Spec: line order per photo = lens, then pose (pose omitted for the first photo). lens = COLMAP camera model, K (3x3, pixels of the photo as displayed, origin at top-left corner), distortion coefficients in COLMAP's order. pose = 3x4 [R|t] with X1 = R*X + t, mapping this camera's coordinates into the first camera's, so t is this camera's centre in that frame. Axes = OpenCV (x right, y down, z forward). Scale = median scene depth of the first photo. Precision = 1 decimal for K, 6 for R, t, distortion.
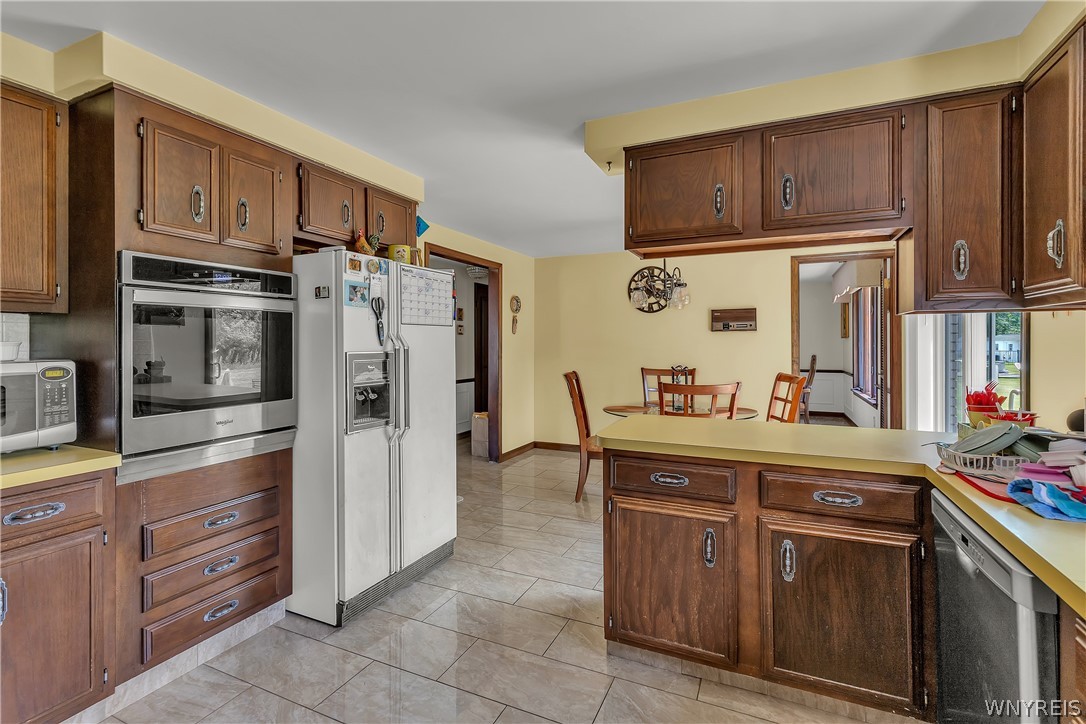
lens RADIAL K [[503.6, 0, 544.7], [0, 503.6, 345.0], [0, 0, 1]] dist [-0.001567, 0.017964]
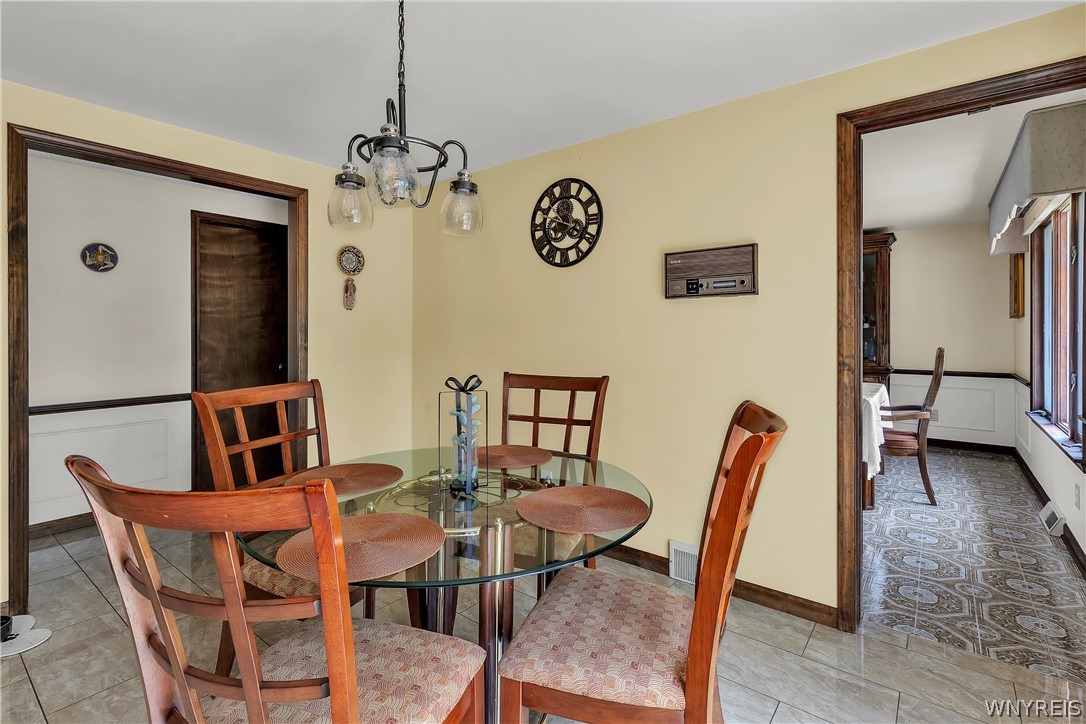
lens RADIAL K [[503.6, 0, 544.7], [0, 503.6, 345.0], [0, 0, 1]] dist [-0.001567, 0.017964]
pose [[0.973461, 0.006384, -0.228765, 0.338975], [-0.001160, 0.999736, 0.022961, 0.006890], [0.228851, -0.022087, 0.973211, 0.516689]]
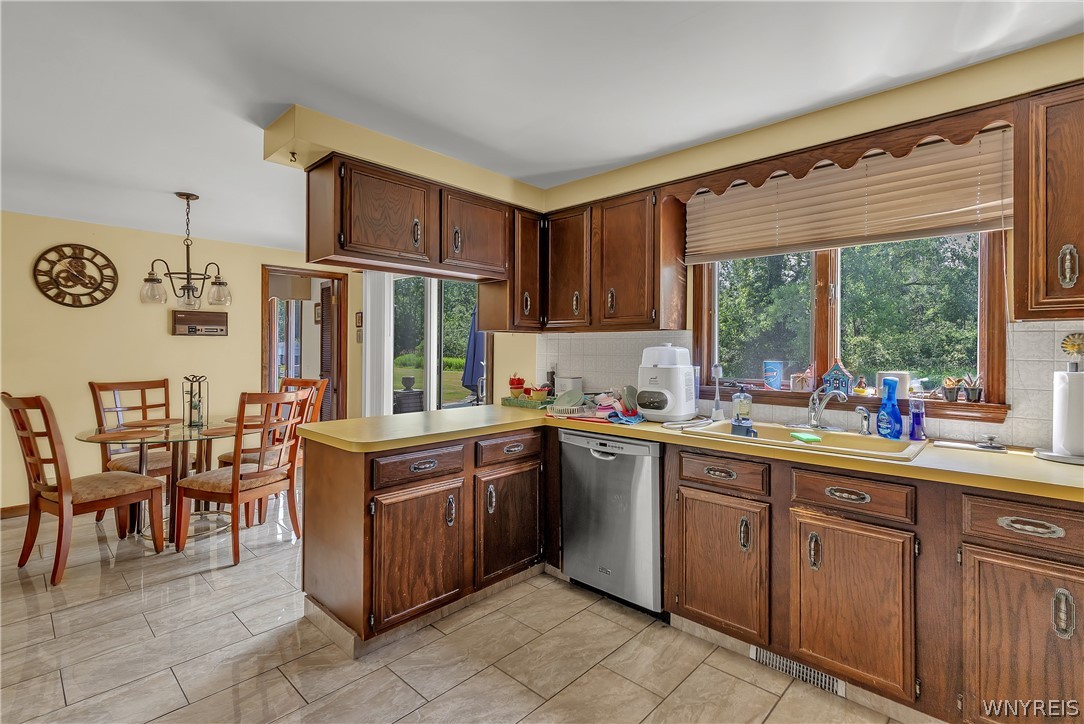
lens RADIAL K [[508.6, 0, 539.1], [0, 508.6, 344.0], [0, 0, 1]] dist [-0.000485, -0.000382]
pose [[0.323023, 0.011848, 0.946317, -0.295511], [0.001167, 0.999916, -0.012917, -0.000316], [-0.946390, 0.005277, 0.322982, 0.133951]]
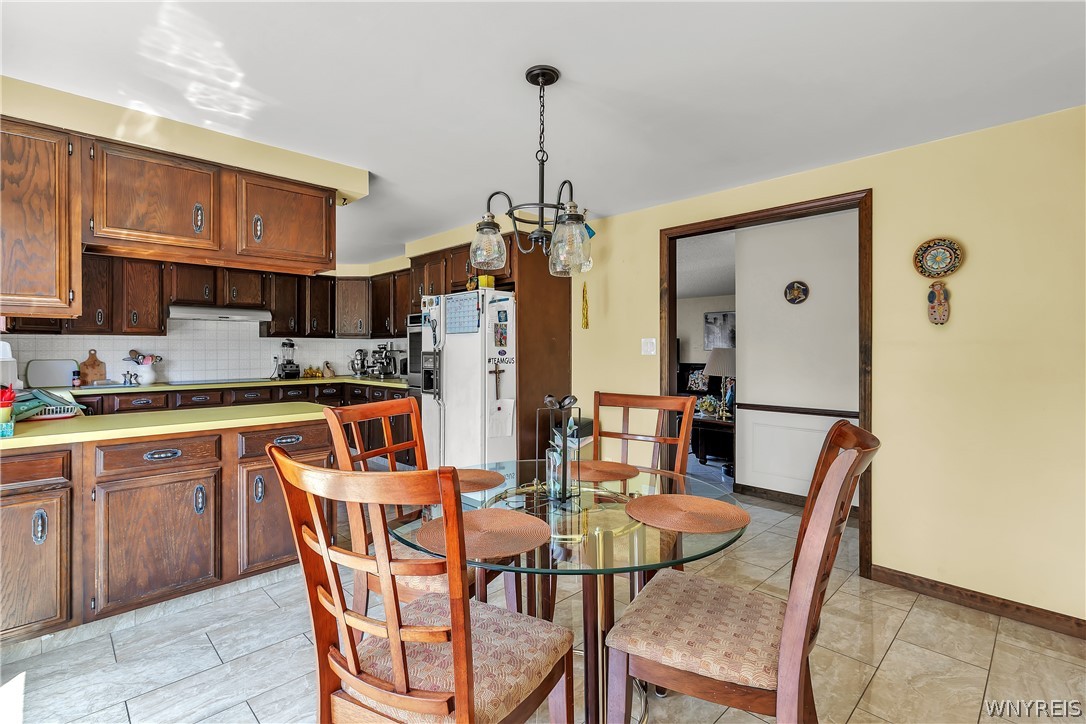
lens RADIAL K [[503.6, 0, 544.7], [0, 503.6, 345.0], [0, 0, 1]] dist [-0.001567, 0.017964]
pose [[-0.349565, -0.003824, -0.936904, 0.538854], [-0.001812, 0.999993, -0.003406, -0.001226], [0.936910, 0.000507, -0.349569, 0.919725]]
